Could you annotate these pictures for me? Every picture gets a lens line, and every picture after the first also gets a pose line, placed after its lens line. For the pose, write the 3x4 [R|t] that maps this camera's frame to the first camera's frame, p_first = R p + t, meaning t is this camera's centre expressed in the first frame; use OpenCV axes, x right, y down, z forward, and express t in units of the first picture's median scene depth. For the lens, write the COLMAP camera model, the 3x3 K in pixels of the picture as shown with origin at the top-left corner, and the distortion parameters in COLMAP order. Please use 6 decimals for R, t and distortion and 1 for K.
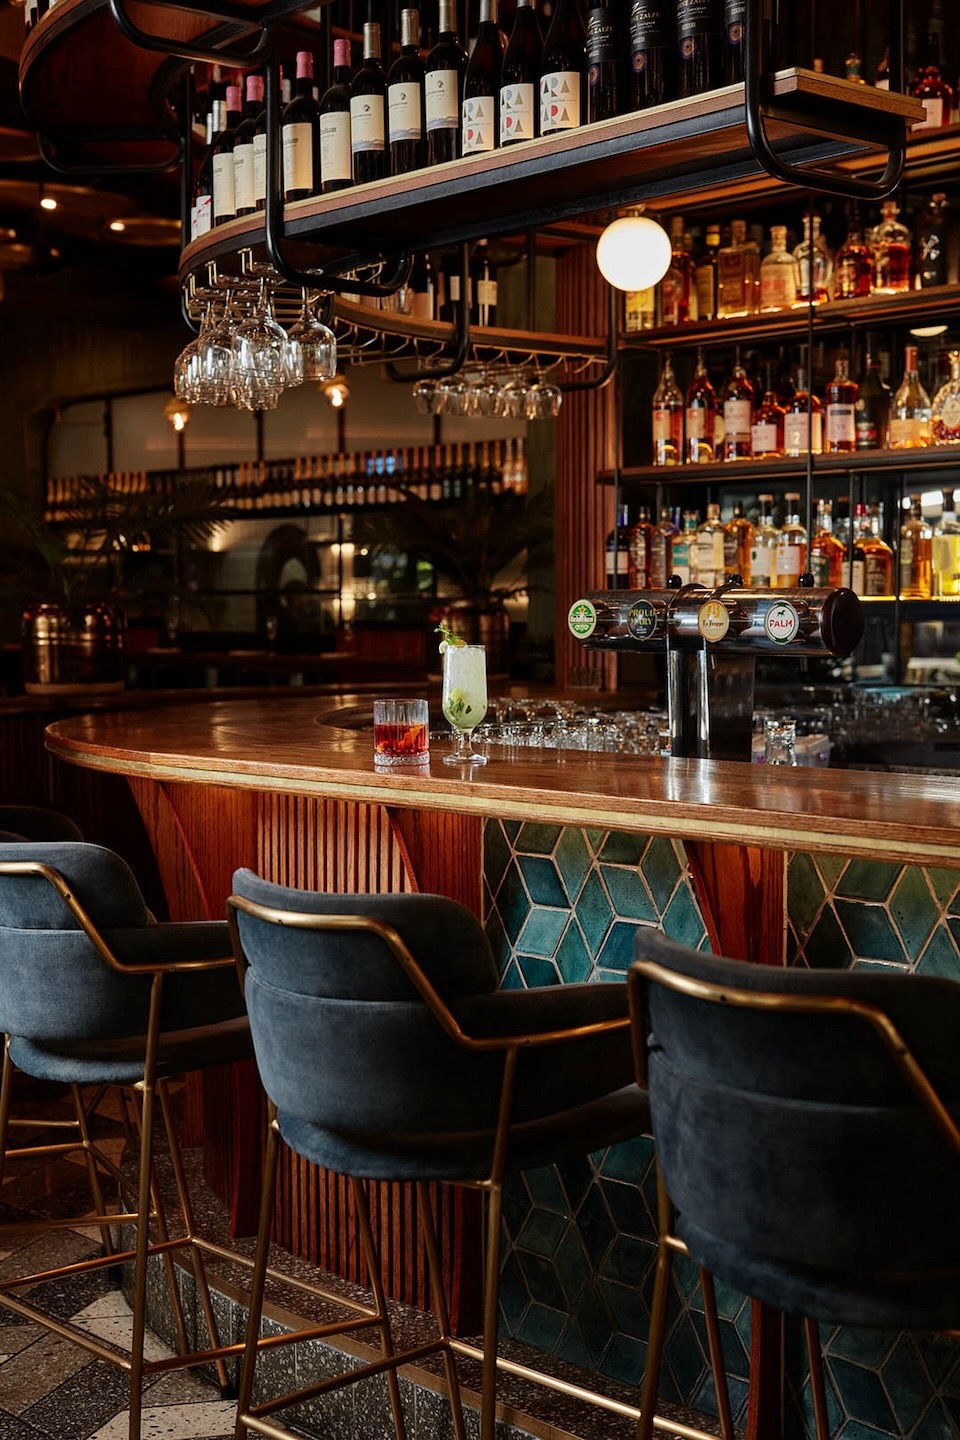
lens RADIAL K [[2074.7, 0, 477.8], [0, 2074.7, 753.7], [0, 0, 1]] dist [-0.016315, 0.029440]
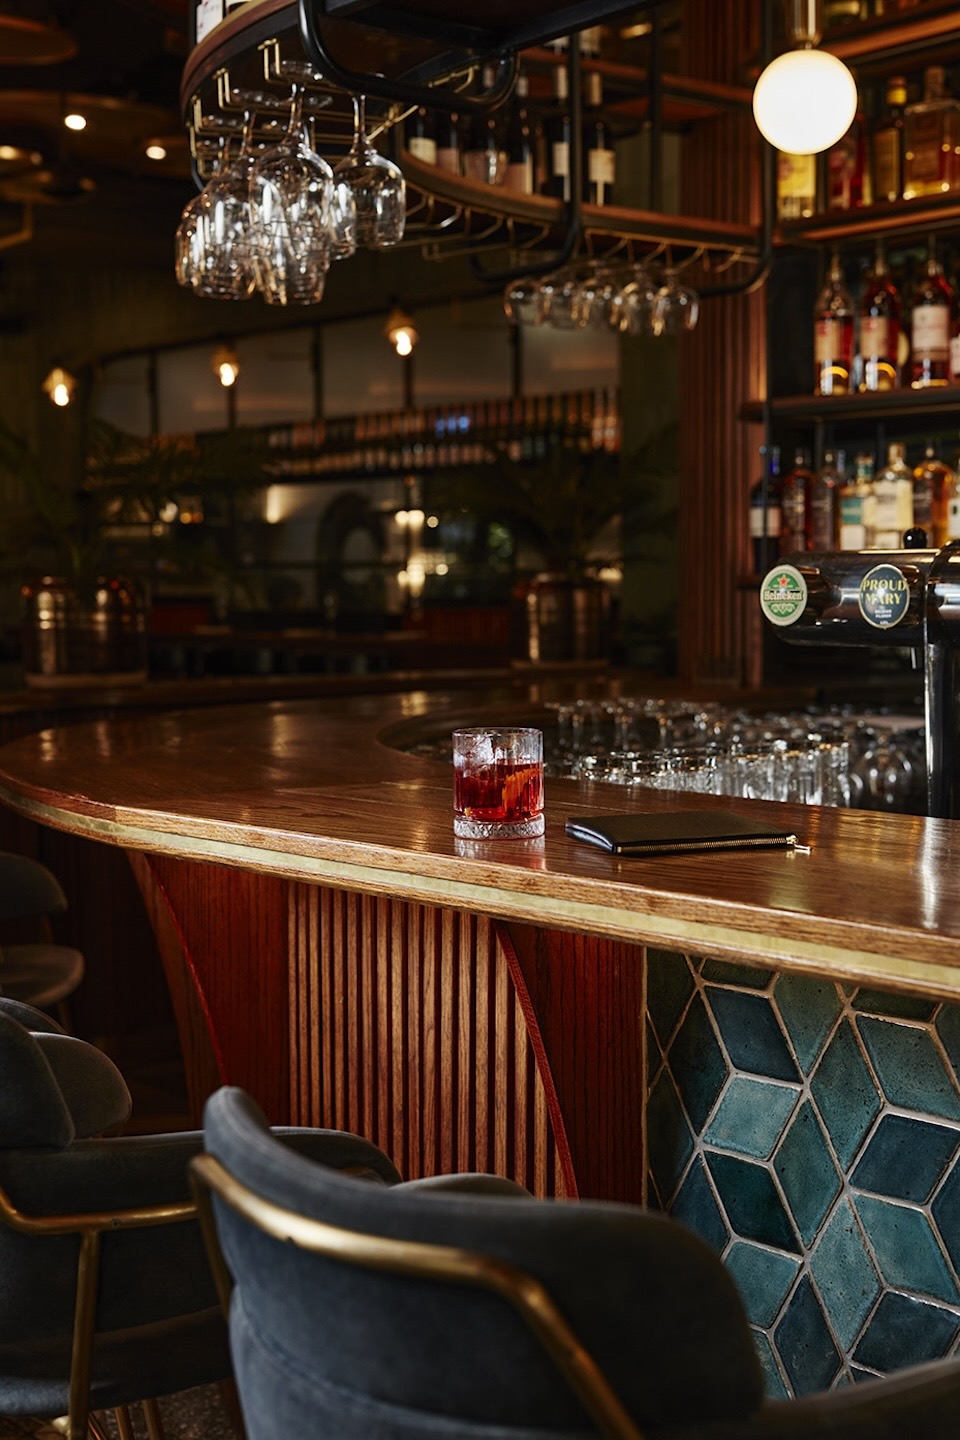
lens RADIAL K [[2074.7, 0, 477.8], [0, 2074.7, 753.7], [0, 0, 1]] dist [-0.016315, 0.029440]
pose [[0.999495, -0.000248, -0.031782, -0.016716], [0.000625, 0.999930, 0.011841, -0.015484], [0.031777, -0.011855, 0.999425, 0.233694]]
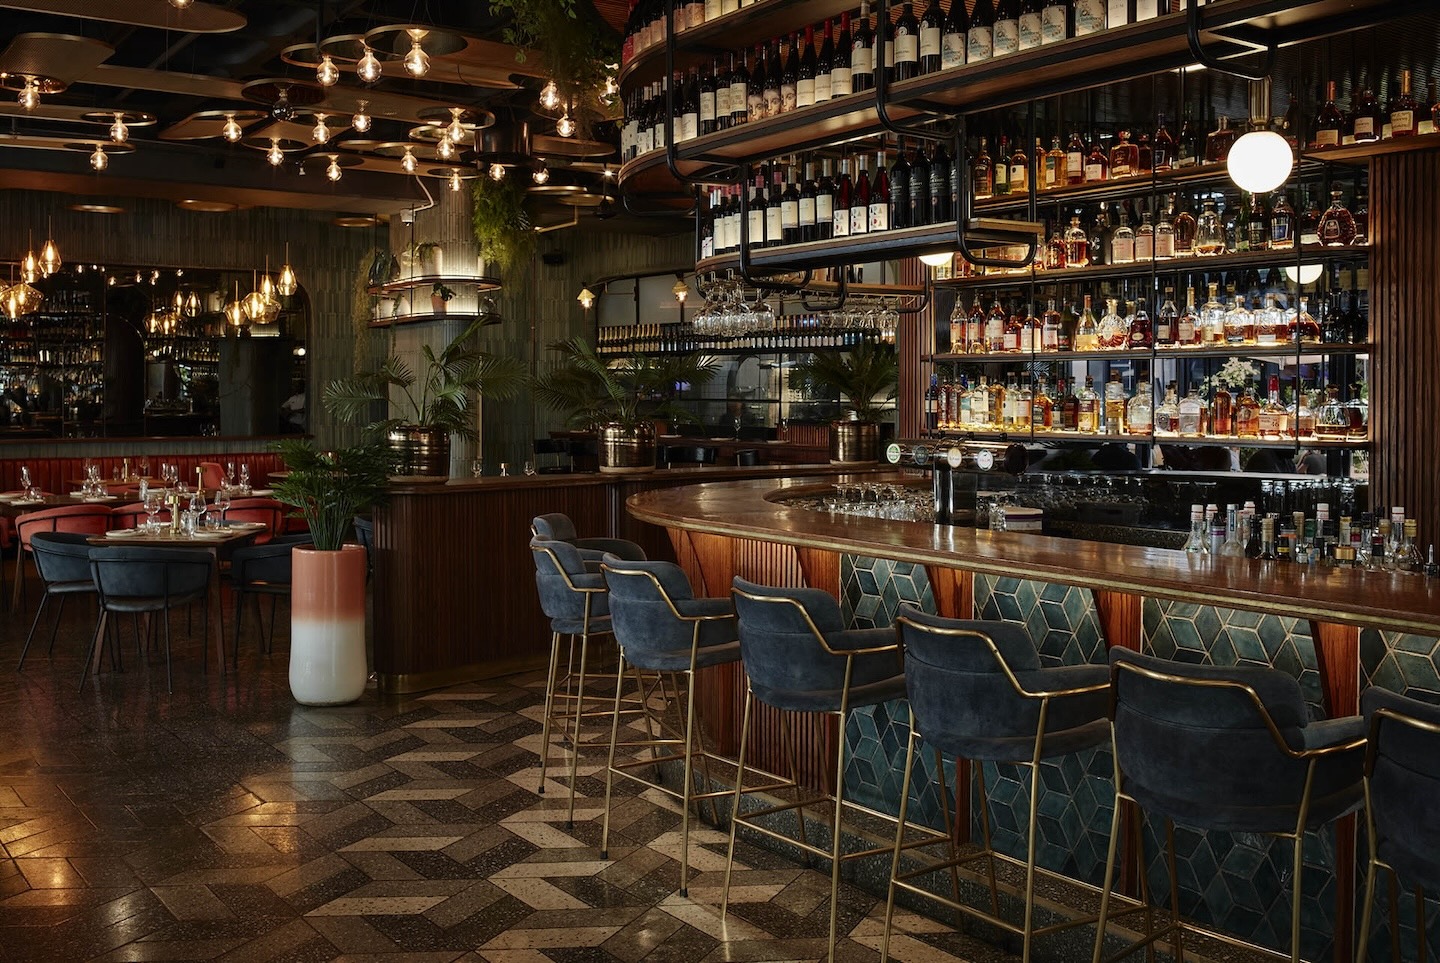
lens RADIAL K [[1470.6, 0, 723.6], [0, 1470.6, 437.0], [0, 0, 1]] dist [-0.023114, 0.015307]
pose [[0.994311, 0.006437, -0.106321, 0.025411], [-0.010402, 0.999269, -0.036782, -0.017670], [0.106007, 0.037678, 0.993651, -0.301073]]
